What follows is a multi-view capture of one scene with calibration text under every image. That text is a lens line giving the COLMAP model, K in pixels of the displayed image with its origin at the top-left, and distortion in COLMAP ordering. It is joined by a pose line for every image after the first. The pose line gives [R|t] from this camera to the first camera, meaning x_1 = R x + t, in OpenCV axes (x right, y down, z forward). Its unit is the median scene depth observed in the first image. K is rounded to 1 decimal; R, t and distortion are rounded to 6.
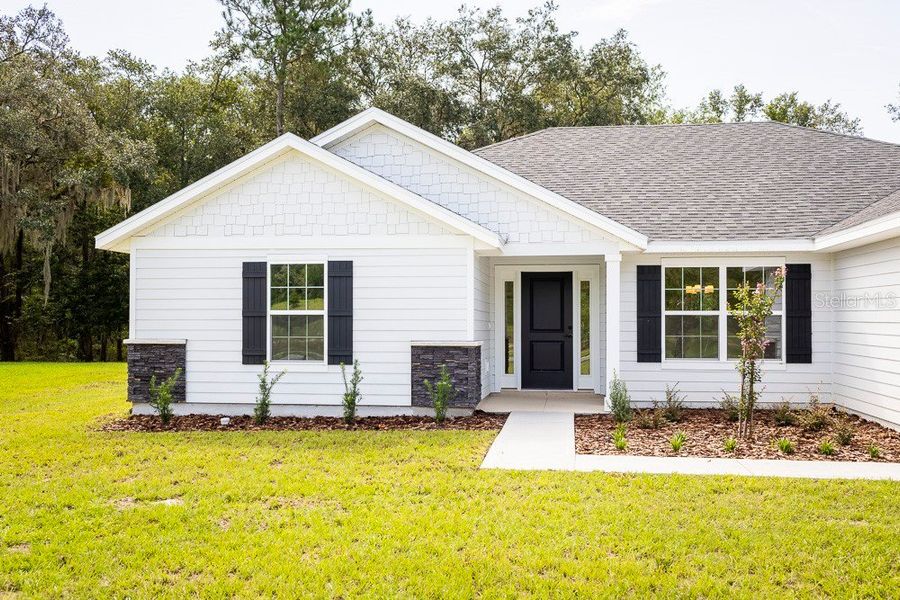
lens RADIAL K [[896.1, 0, 450.0], [0, 896.1, 300.0], [0, 0, 1]] dist [-0.001074, -0.005353]
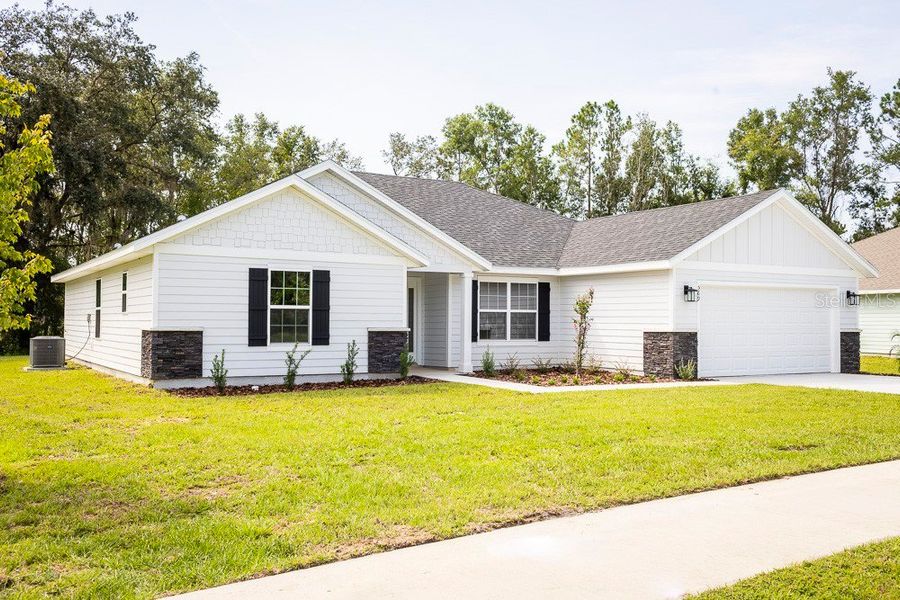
lens RADIAL K [[839.1, 0, 449.8], [0, 839.1, 332.6], [0, 0, 1]] dist [0.027940, 0.000571]
pose [[0.782422, -0.006043, 0.622719, -0.753857], [-0.023504, 0.998954, 0.039226, -0.003221], [-0.622305, -0.045327, 0.781461, -0.139293]]
